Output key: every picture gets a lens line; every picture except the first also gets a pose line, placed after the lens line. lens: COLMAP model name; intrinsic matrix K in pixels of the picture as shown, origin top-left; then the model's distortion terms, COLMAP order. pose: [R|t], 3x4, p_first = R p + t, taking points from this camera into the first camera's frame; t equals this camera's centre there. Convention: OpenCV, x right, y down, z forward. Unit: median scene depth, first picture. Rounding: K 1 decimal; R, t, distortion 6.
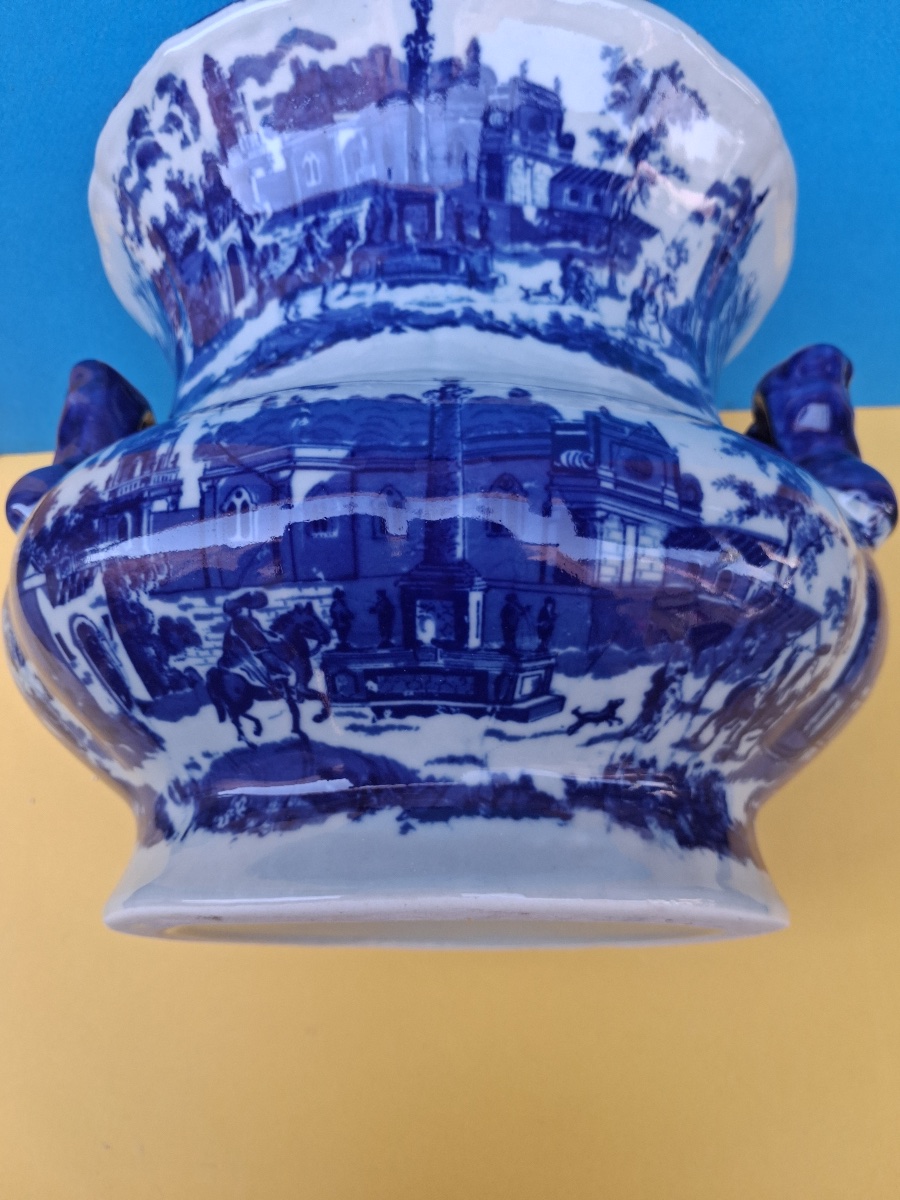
lens RADIAL K [[982.4, 0, 469.8], [0, 982.4, 598.5], [0, 0, 1]] dist [0.006871, -0.085184]
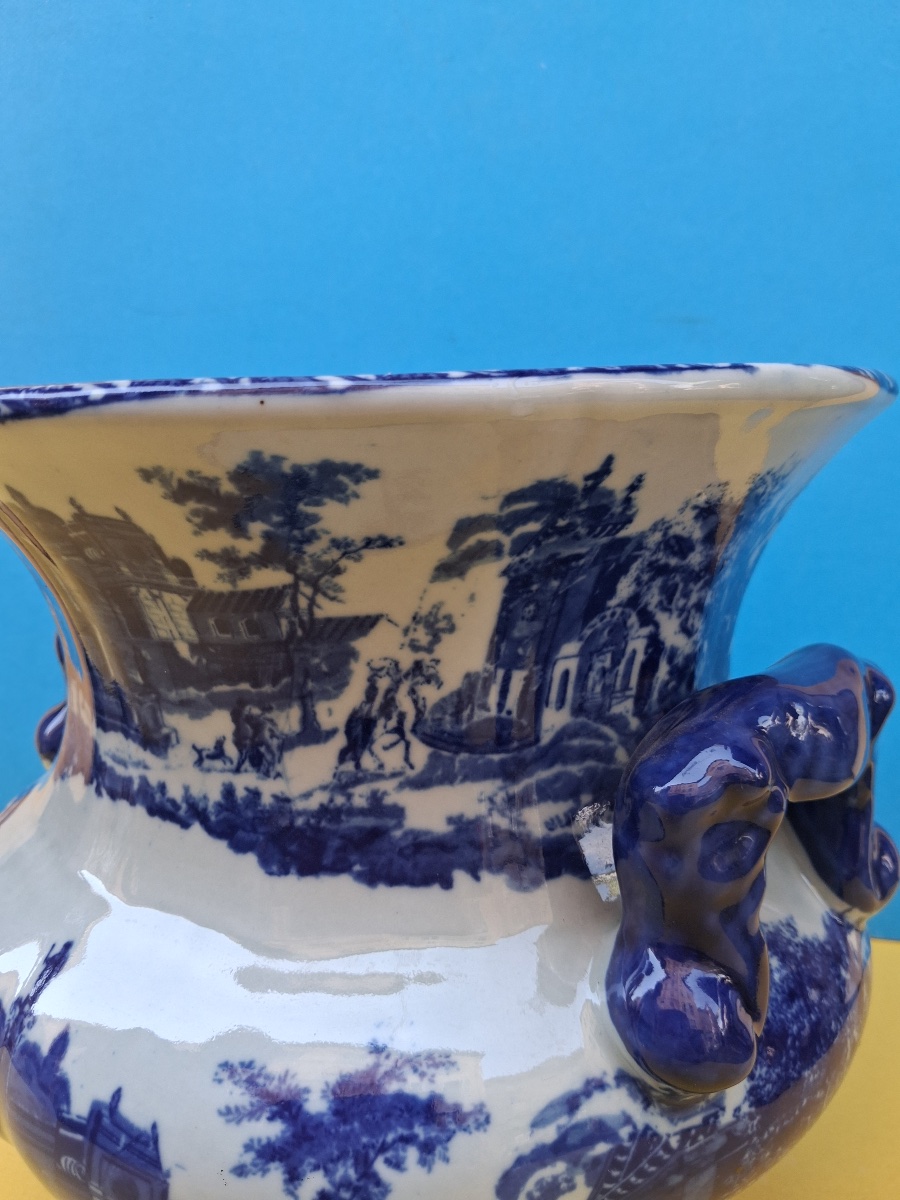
lens RADIAL K [[982.4, 0, 469.8], [0, 982.4, 598.5], [0, 0, 1]] dist [0.006871, -0.085184]
pose [[0.778125, 0.129160, -0.614687, 0.691411], [0.222846, 0.858198, 0.462424, -0.728986], [0.587249, -0.496804, 0.639002, 0.673182]]
